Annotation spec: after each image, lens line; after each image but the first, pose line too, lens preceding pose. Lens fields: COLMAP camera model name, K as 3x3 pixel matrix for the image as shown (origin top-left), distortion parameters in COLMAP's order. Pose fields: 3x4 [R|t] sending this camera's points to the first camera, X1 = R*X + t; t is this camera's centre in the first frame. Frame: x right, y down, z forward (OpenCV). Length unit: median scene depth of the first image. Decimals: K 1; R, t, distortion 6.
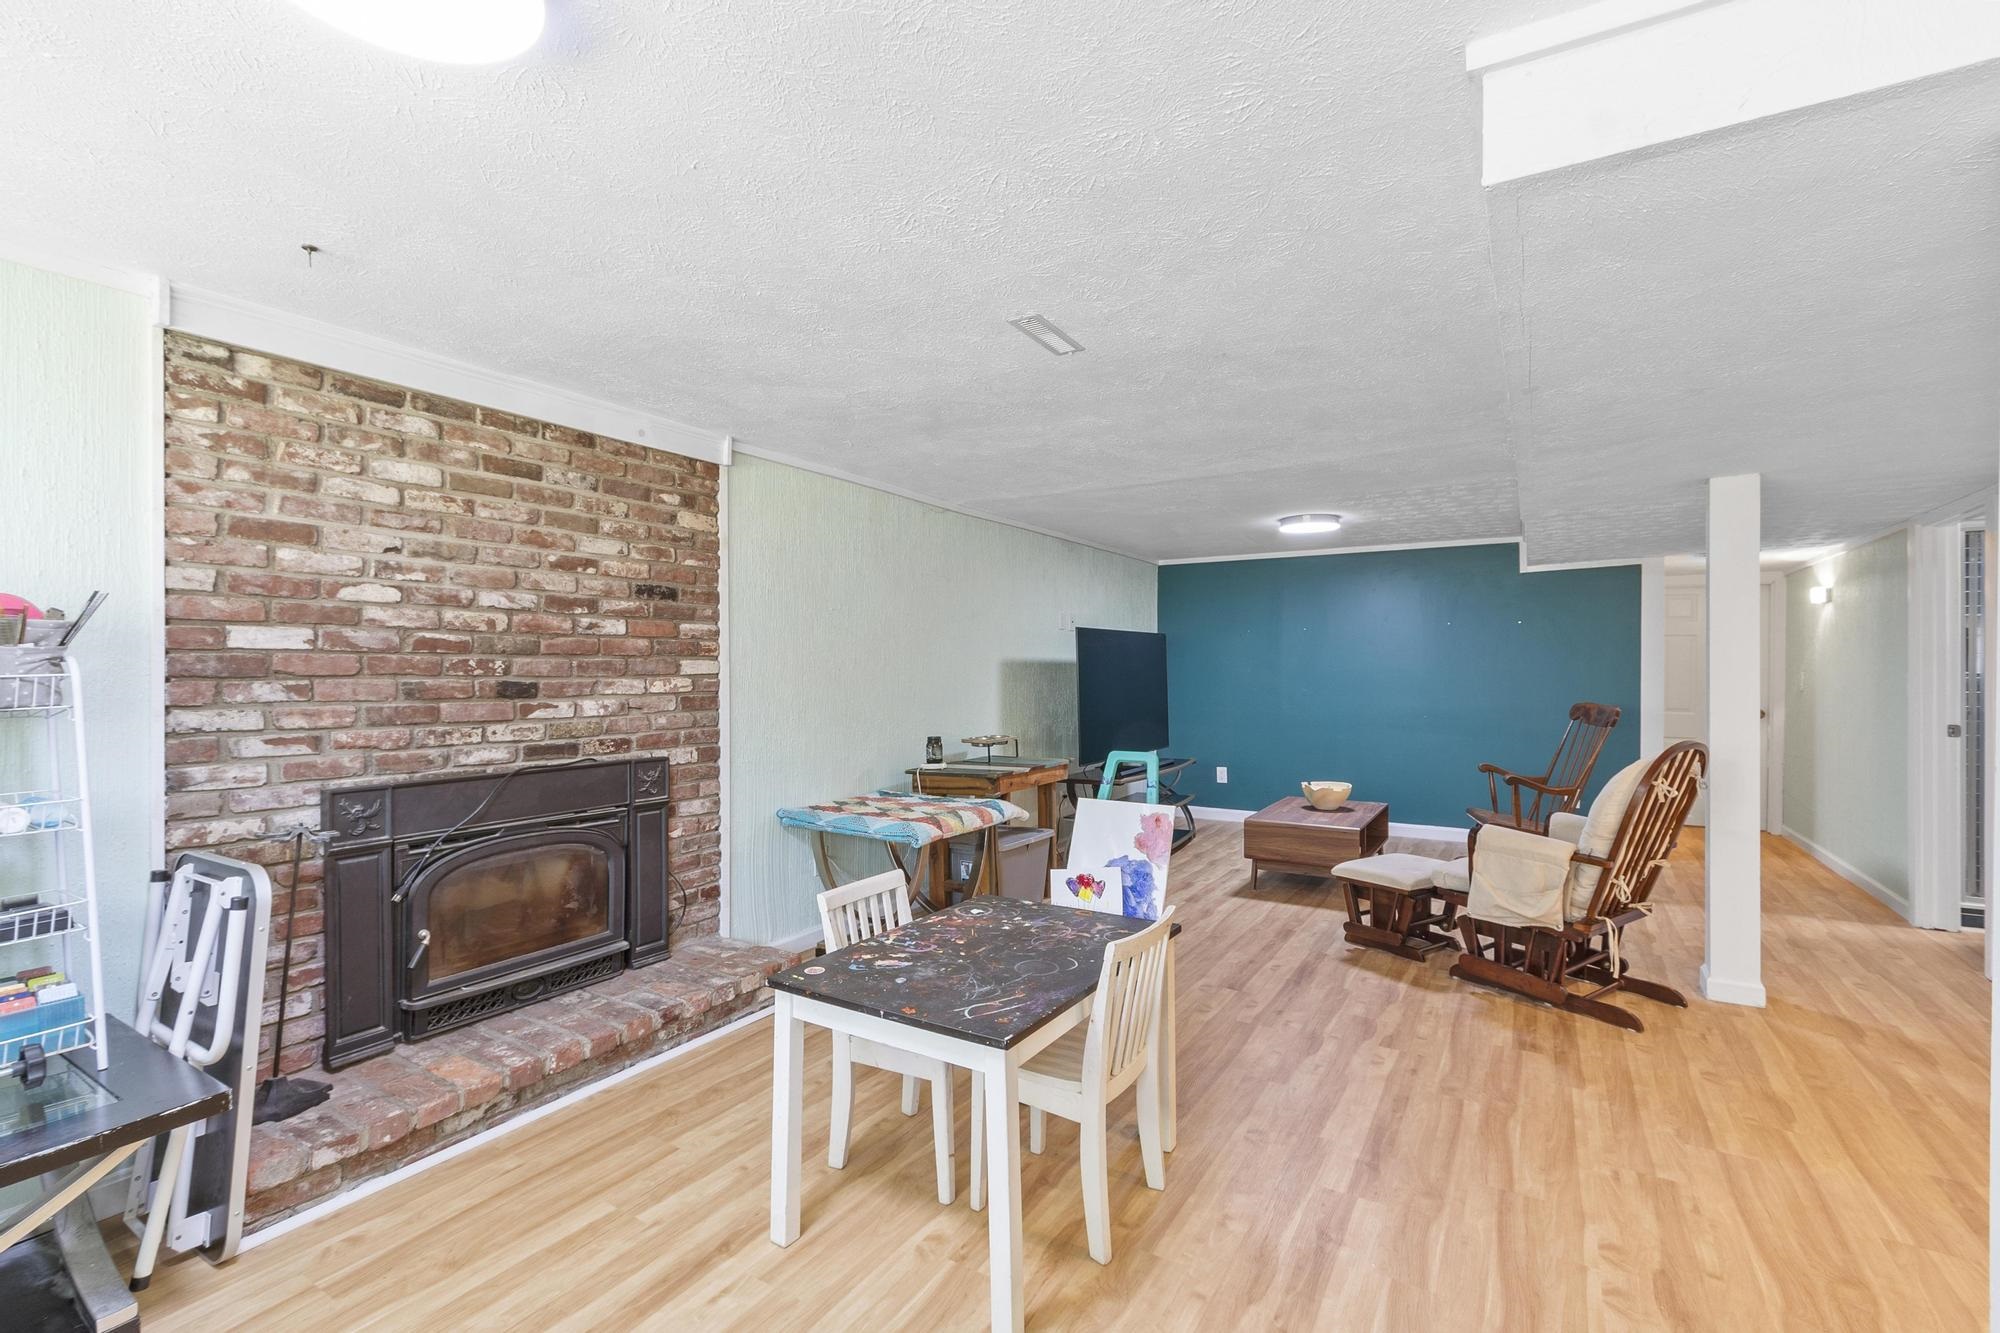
lens RADIAL K [[874.2, 0, 997.2], [0, 874.2, 690.2], [0, 0, 1]] dist [-0.001738, -0.000228]
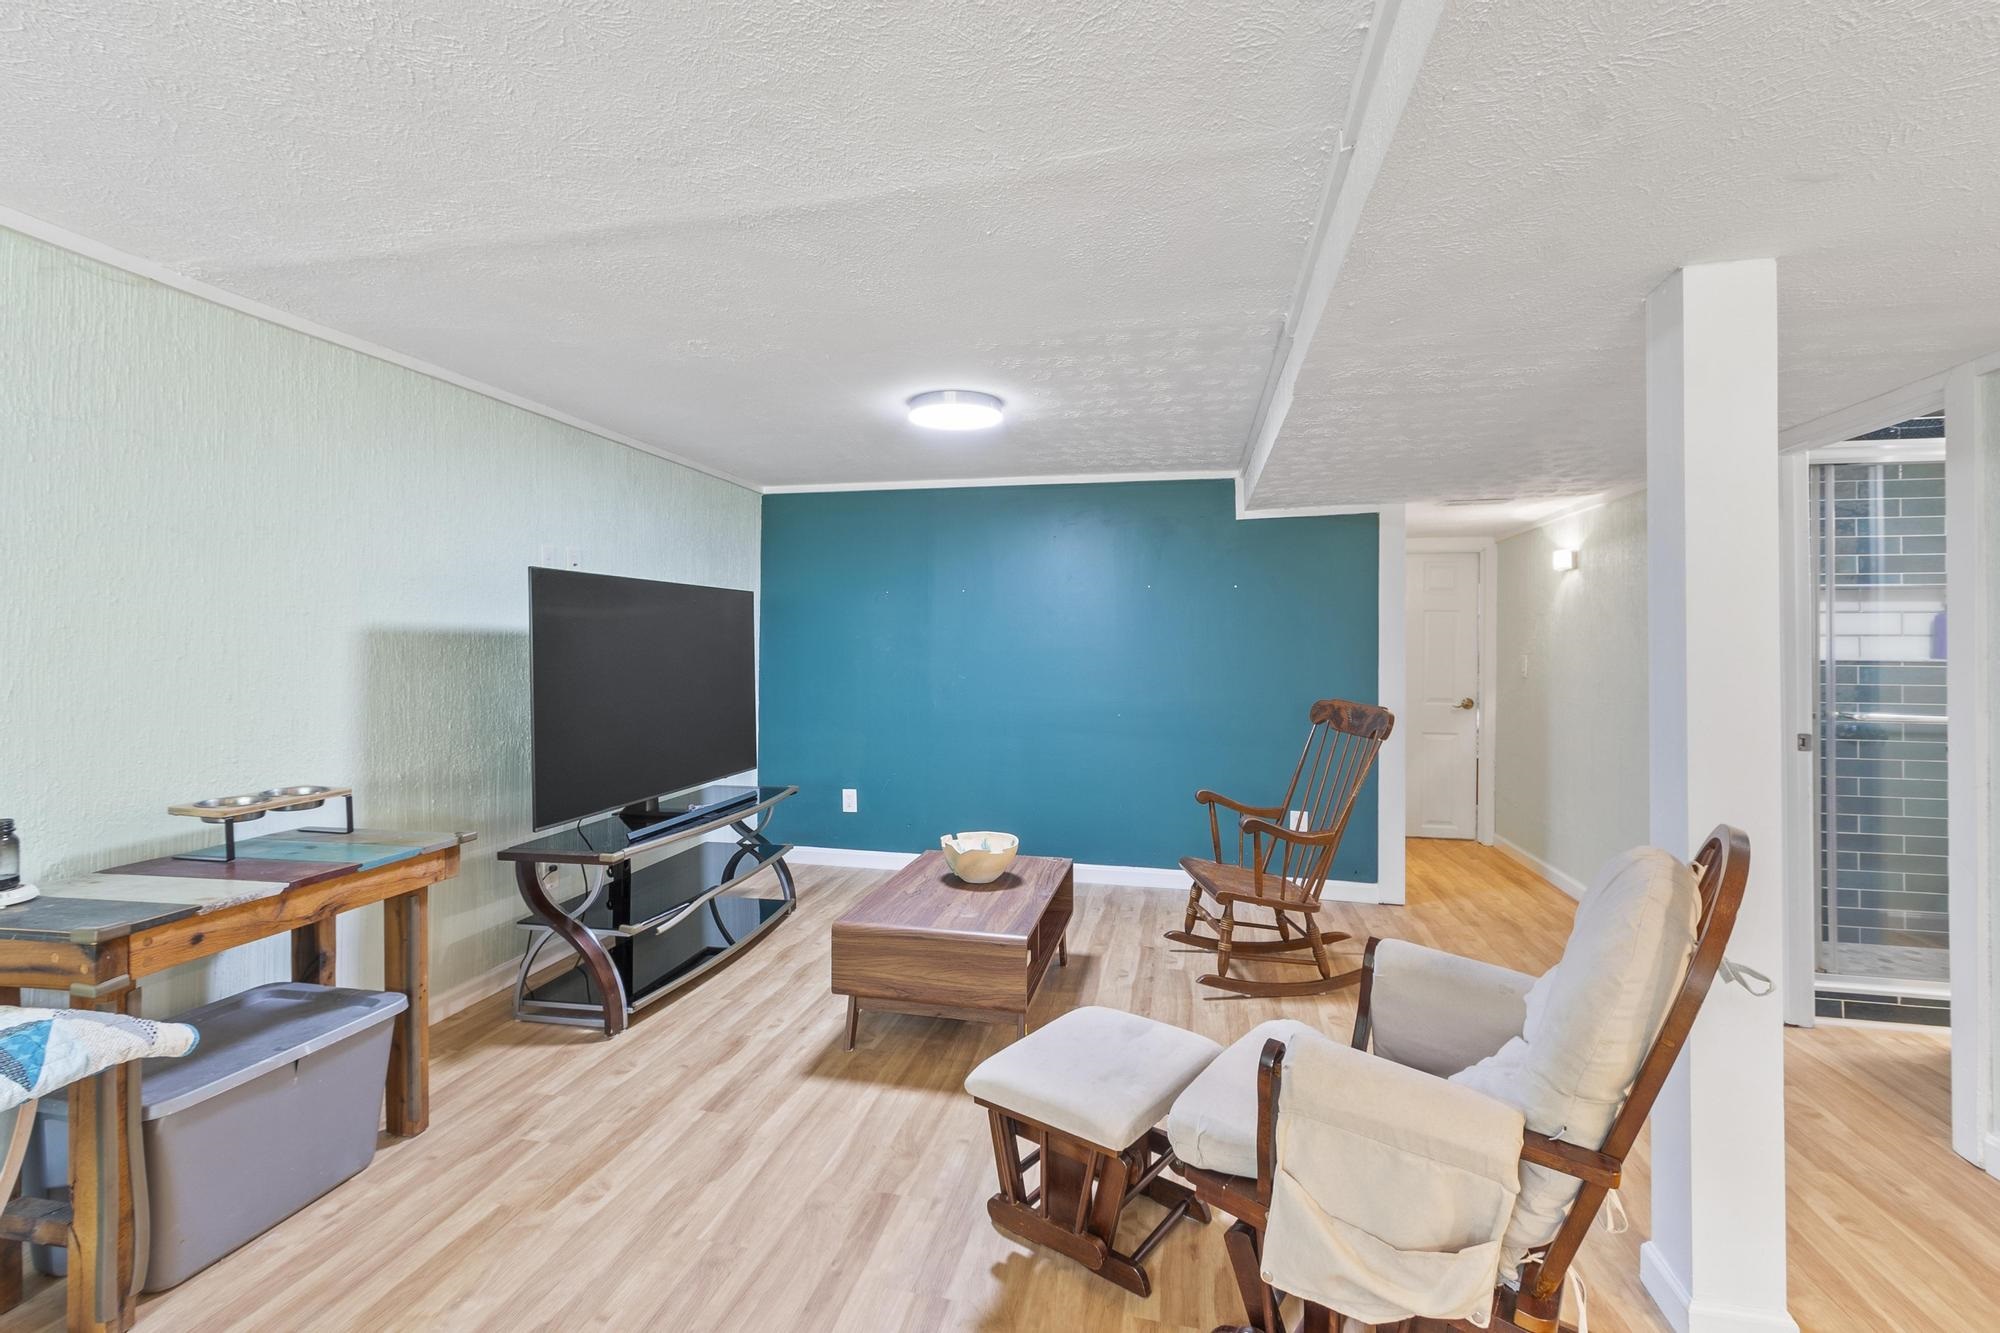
lens RADIAL K [[889.4, 0, 995.5], [0, 889.4, 668.6], [0, 0, 1]] dist [0.001184, 0.000593]
pose [[0.943457, -0.001748, 0.331490, 0.206270], [0.000424, 0.999992, 0.004066, -0.014692], [-0.331495, -0.003696, 0.943450, 0.468298]]
